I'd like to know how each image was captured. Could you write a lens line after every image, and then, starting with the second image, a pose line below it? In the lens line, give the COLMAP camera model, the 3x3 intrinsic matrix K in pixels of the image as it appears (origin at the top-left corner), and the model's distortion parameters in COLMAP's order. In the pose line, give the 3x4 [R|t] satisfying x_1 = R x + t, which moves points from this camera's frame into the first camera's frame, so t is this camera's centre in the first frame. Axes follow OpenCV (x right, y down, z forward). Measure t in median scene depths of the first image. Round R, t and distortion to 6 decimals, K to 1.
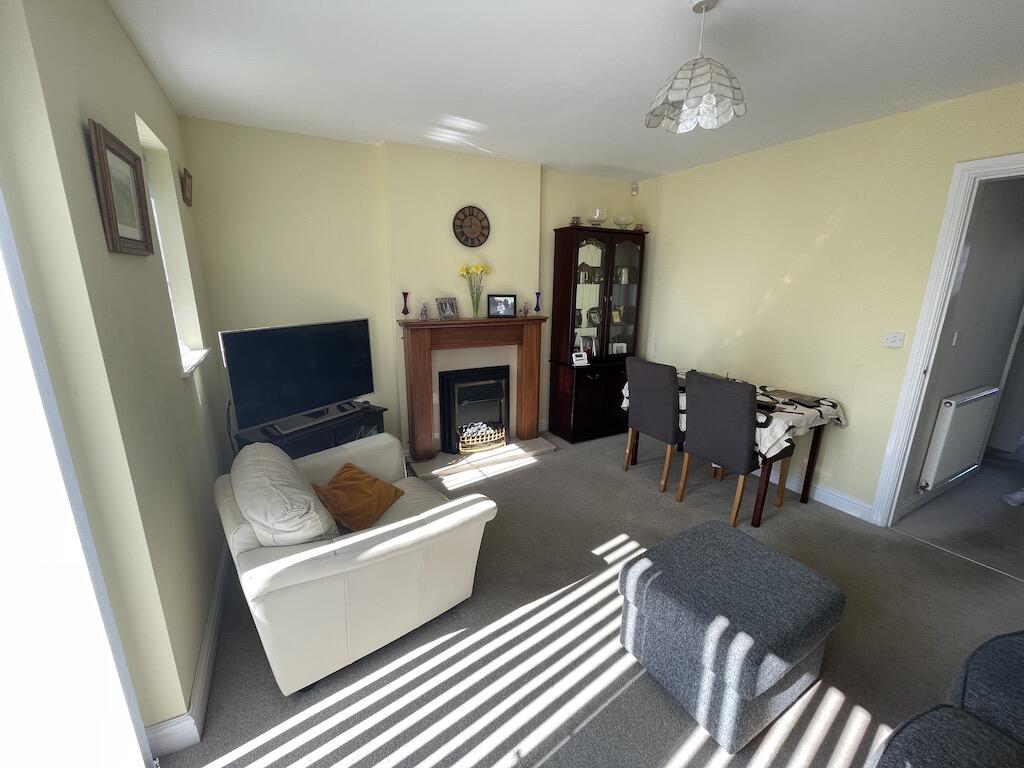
lens RADIAL K [[413.6, 0, 514.1], [0, 413.6, 384.6], [0, 0, 1]] dist [-0.004549, 0.000553]
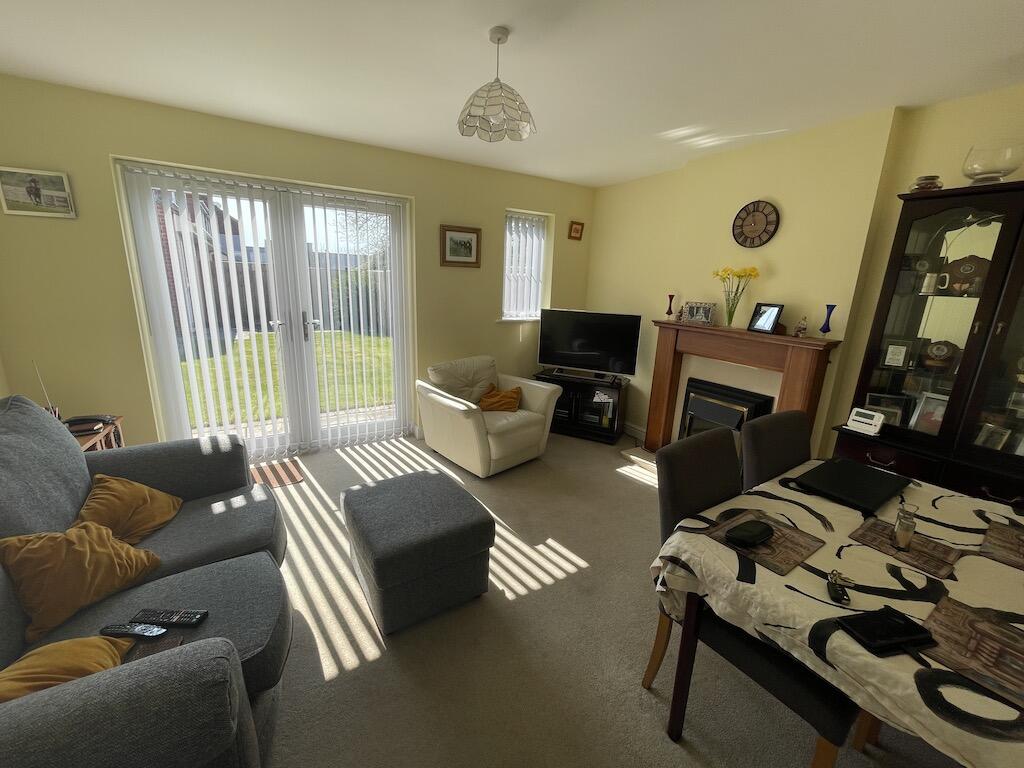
lens RADIAL K [[413.6, 0, 507.3], [0, 413.6, 384.3], [0, 0, 1]] dist [-0.004549, 0.000553]
pose [[0.034551, 0.232951, -0.971874, 0.812896], [-0.278693, 0.936125, 0.214475, -0.110004], [0.959758, 0.263445, 0.097266, 0.513501]]
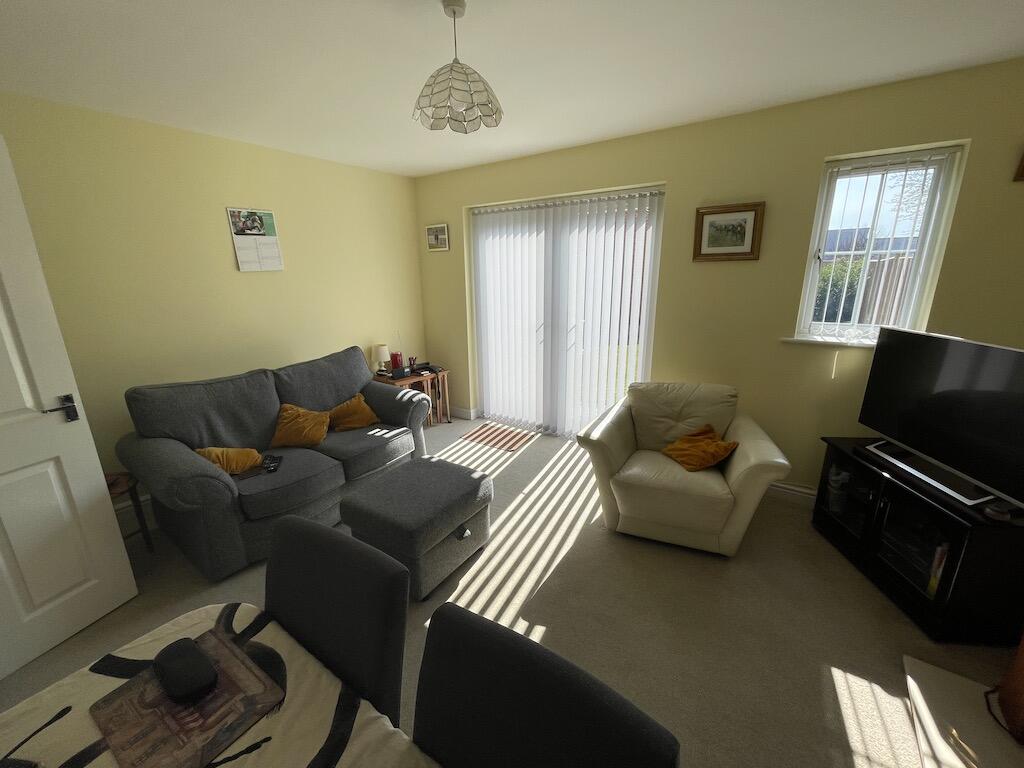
lens RADIAL K [[413.6, 0, 509.1], [0, 413.6, 379.3], [0, 0, 1]] dist [-0.004549, 0.000553]
pose [[-0.907102, 0.113545, -0.405308, 0.376344], [-0.096392, 0.881300, 0.462621, -0.268463], [0.409726, 0.458713, -0.788484, 1.013710]]
